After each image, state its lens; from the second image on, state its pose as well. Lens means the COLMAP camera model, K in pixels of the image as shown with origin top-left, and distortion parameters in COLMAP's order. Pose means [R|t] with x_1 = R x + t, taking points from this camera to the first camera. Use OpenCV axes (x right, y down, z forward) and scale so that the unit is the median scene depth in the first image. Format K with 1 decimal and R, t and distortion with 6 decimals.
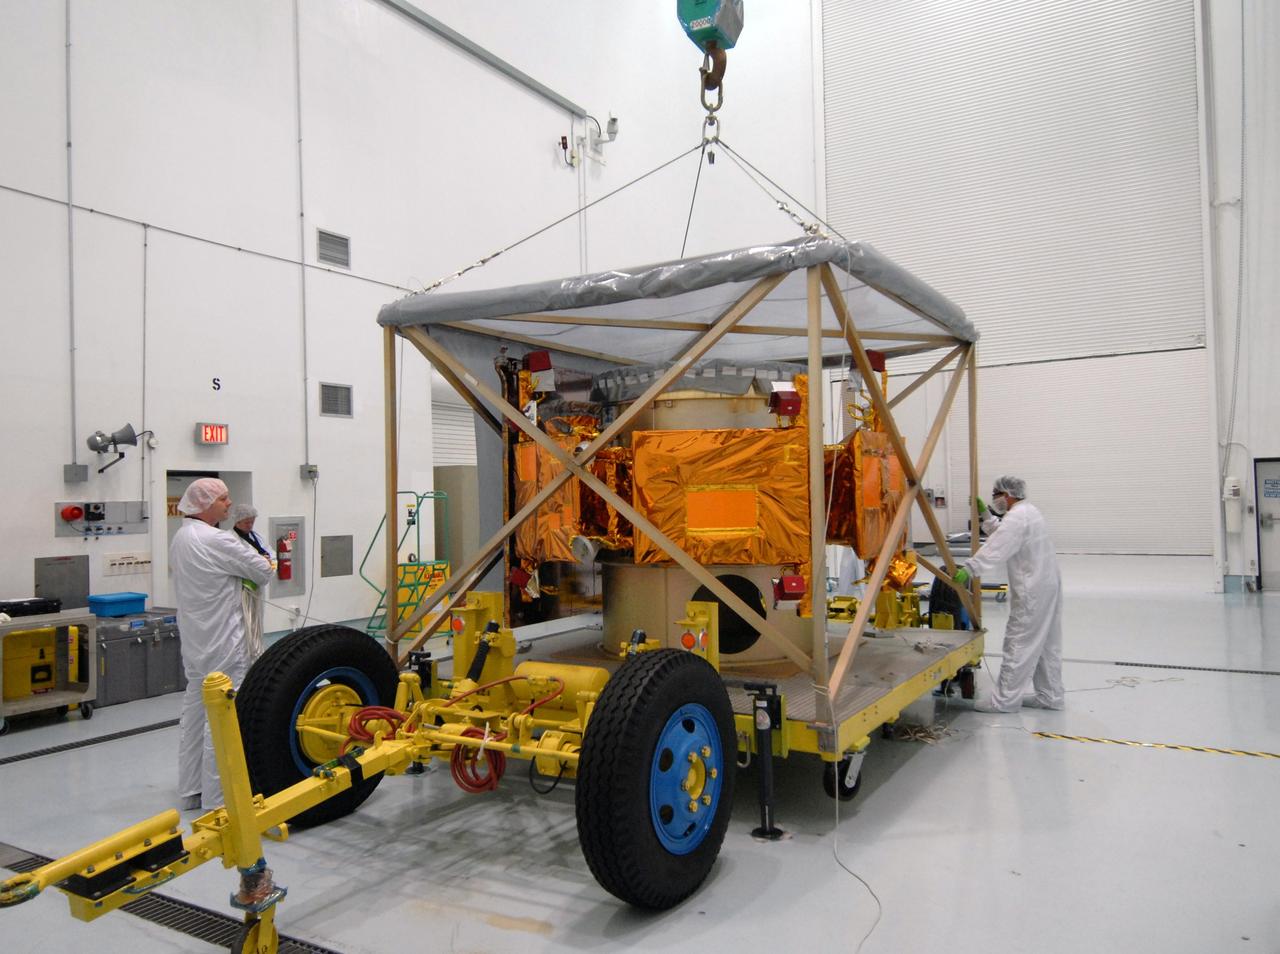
lens RADIAL K [[940.7, 0, 640.0], [0, 940.7, 477.0], [0, 0, 1]] dist [-0.004209, -0.001766]
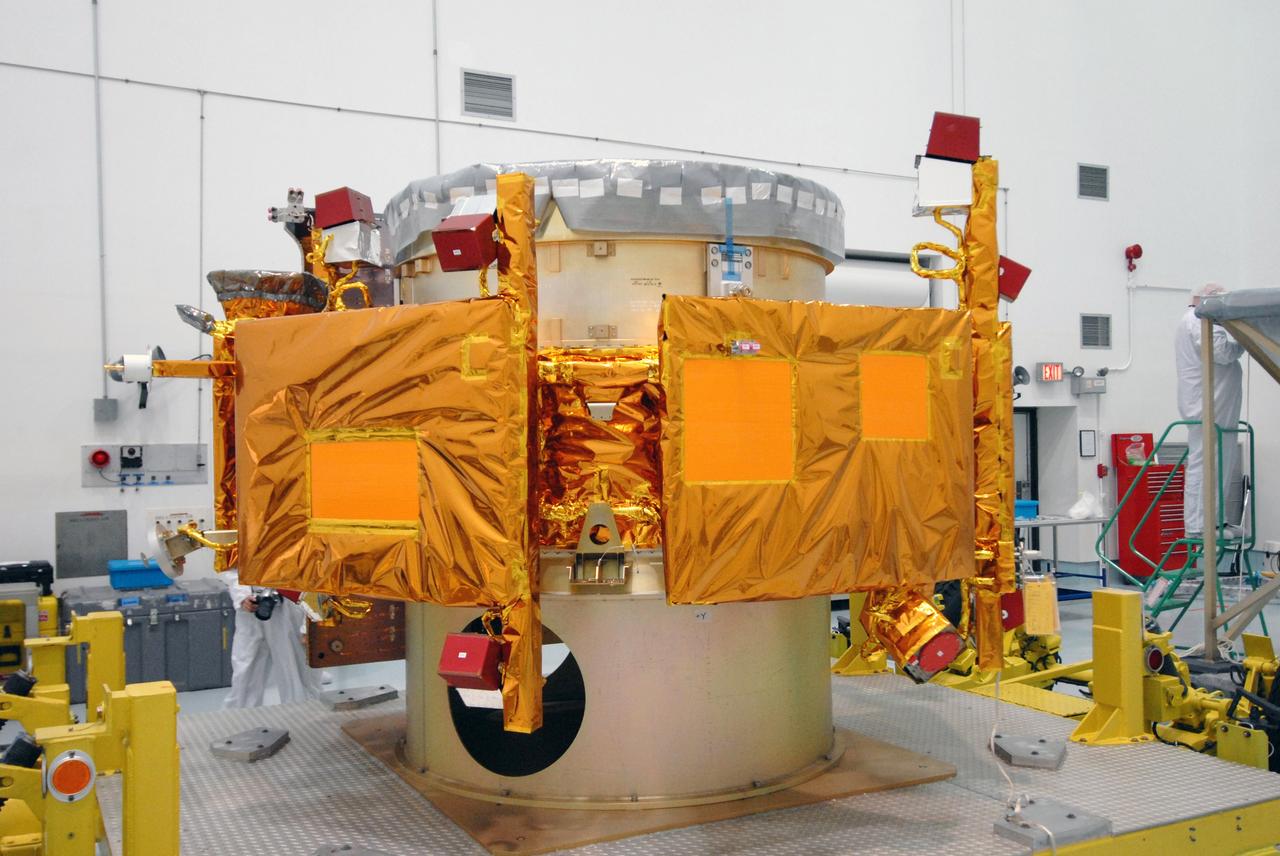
lens RADIAL K [[1188.4, 0, 640.0], [0, 1188.4, 428.0], [0, 0, 1]] dist [0.011122, 0.010744]
pose [[0.856396, 0.000209, -0.516320, 0.319869], [0.009518, 0.999824, 0.016192, 0.000063], [0.516232, -0.018781, 0.856243, 0.352490]]
